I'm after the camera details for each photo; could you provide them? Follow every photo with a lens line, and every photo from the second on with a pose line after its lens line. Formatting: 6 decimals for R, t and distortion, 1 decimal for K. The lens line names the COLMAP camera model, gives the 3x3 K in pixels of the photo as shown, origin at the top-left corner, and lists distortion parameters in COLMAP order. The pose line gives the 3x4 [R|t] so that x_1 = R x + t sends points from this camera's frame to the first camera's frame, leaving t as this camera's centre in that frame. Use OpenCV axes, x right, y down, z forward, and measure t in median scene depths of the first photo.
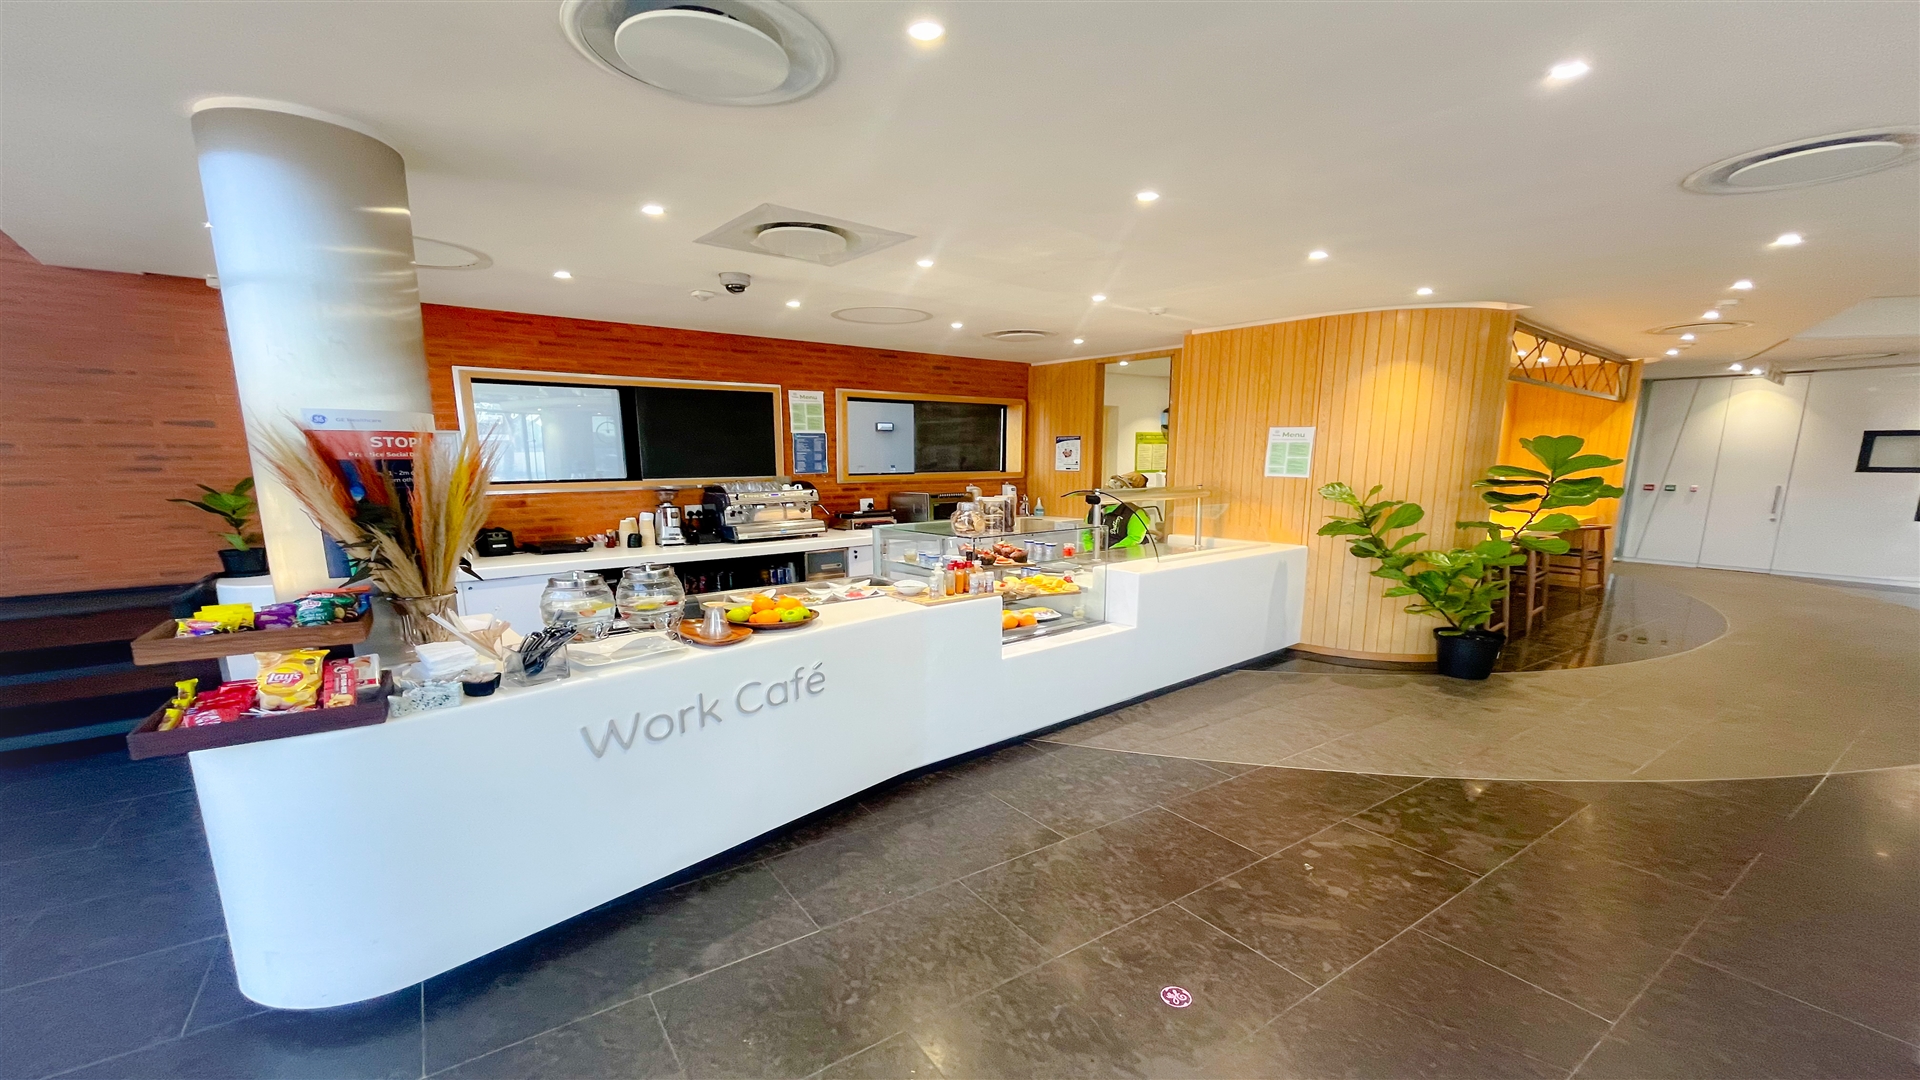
lens RADIAL K [[768.5, 0, 959.3], [0, 768.5, 539.3], [0, 0, 1]] dist [-0.006201, -0.000164]
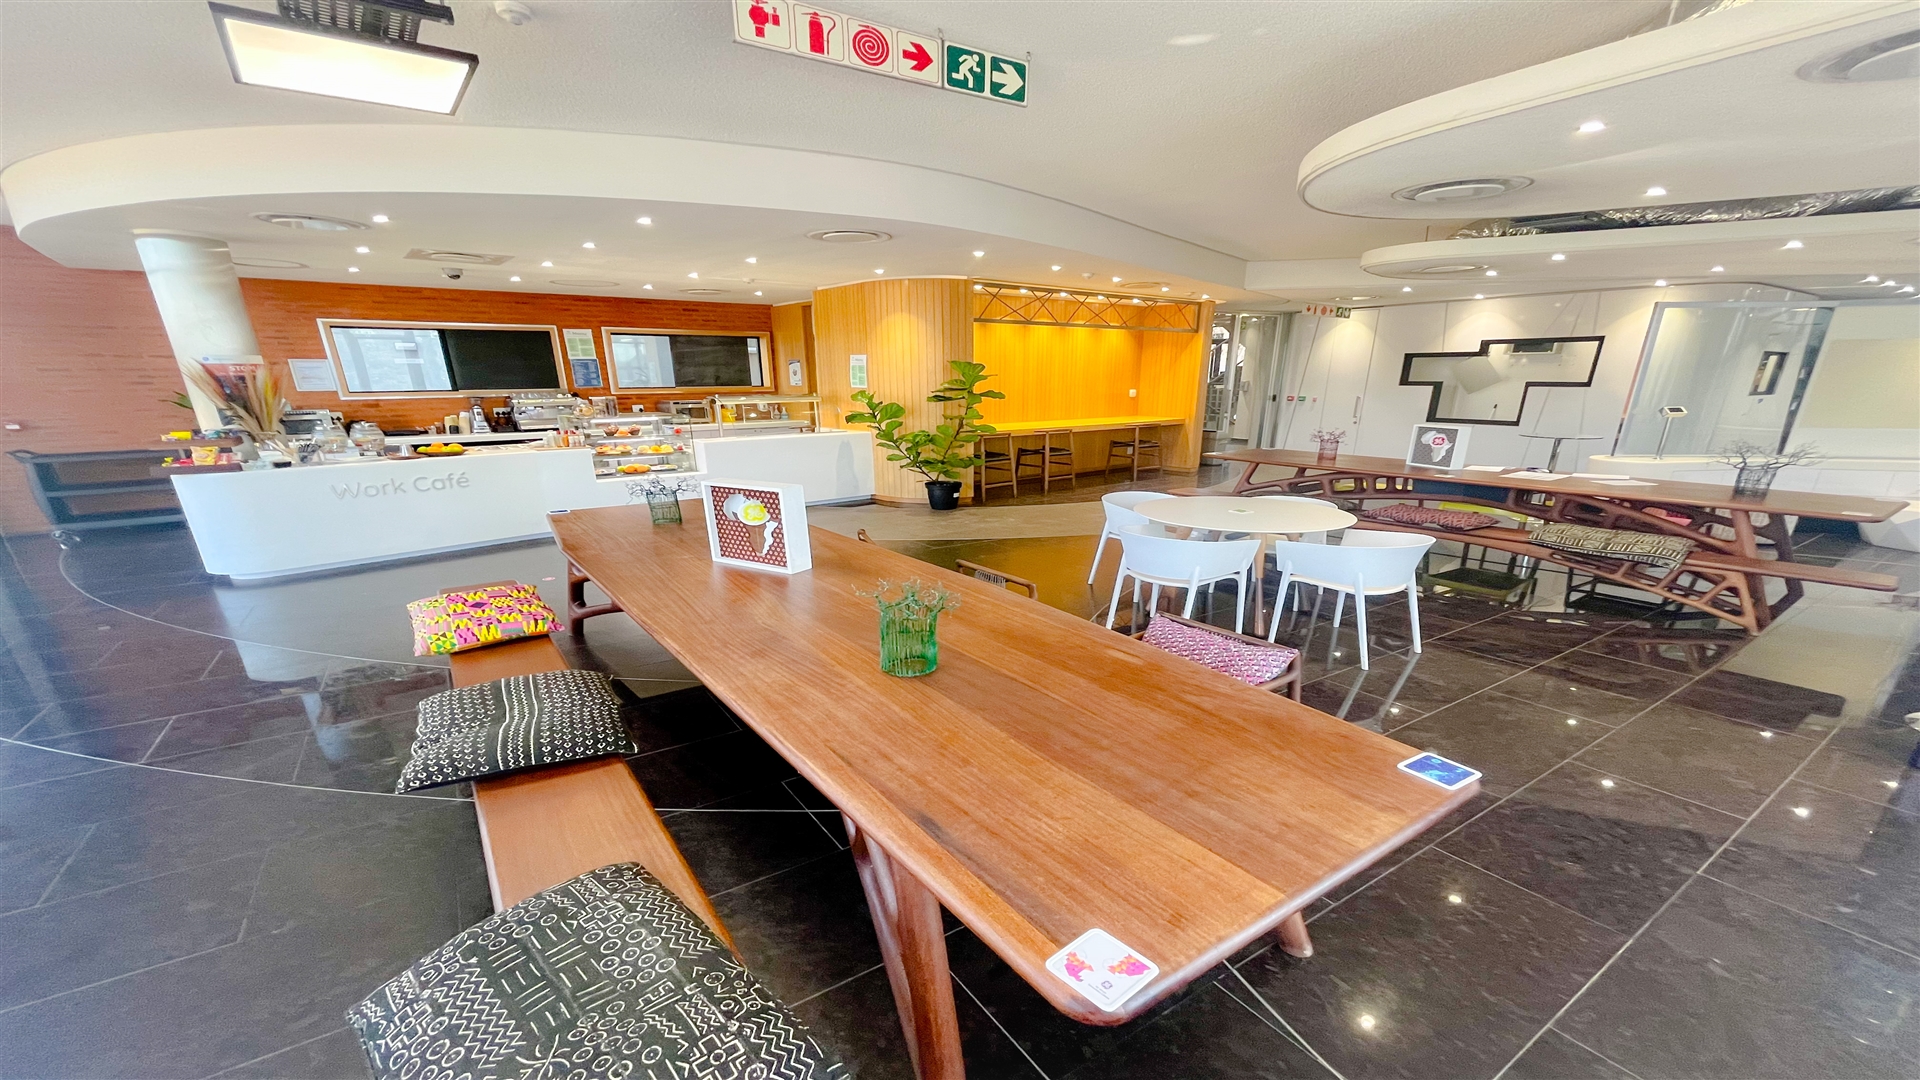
lens RADIAL K [[768.5, 0, 973.4], [0, 768.5, 599.9], [0, 0, 1]] dist [-0.006201, -0.000164]
pose [[0.999930, 0.001110, -0.011749, 0.639937], [0.000954, 0.984709, 0.174206, 0.069860], [0.011763, -0.174205, 0.984639, -0.587749]]
